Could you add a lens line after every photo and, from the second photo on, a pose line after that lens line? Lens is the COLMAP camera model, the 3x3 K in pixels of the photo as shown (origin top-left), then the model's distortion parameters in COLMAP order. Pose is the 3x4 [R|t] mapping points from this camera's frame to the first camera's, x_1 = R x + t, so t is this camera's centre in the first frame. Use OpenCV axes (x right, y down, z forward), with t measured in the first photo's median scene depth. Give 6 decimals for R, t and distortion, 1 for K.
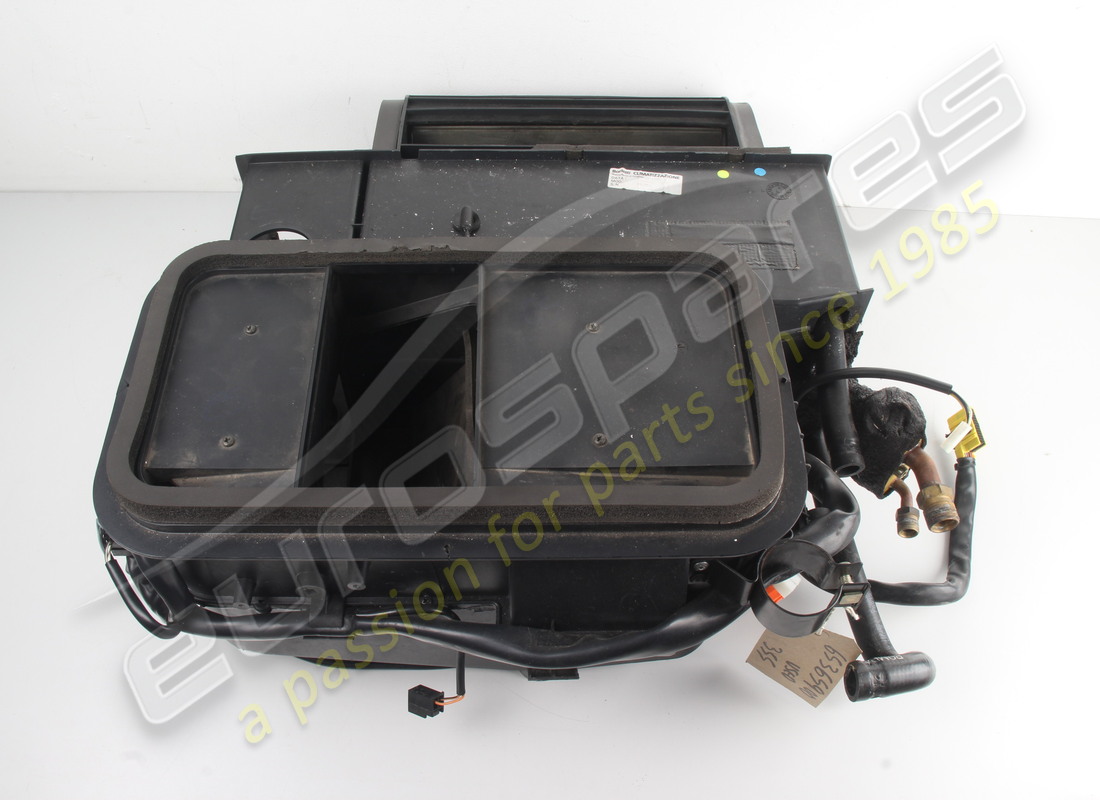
lens RADIAL K [[1008.3, 0, 550.0], [0, 1008.3, 400.0], [0, 0, 1]] dist [-0.205428, 0.184425]
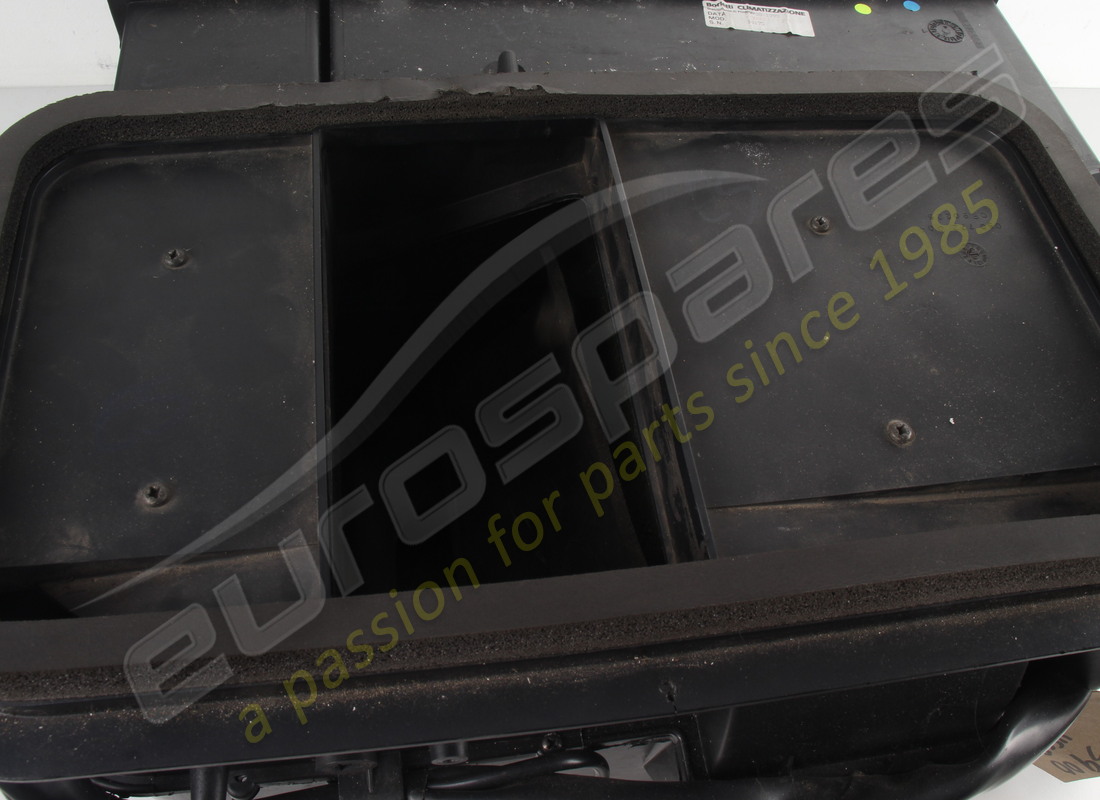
lens RADIAL K [[1008.3, 0, 550.0], [0, 1008.3, 400.0], [0, 0, 1]] dist [-0.205428, 0.184425]
pose [[0.990563, -0.066796, 0.119676, -0.171571], [0.060364, 0.996571, 0.056593, -0.015377], [-0.123046, -0.048835, 0.991199, 0.462285]]
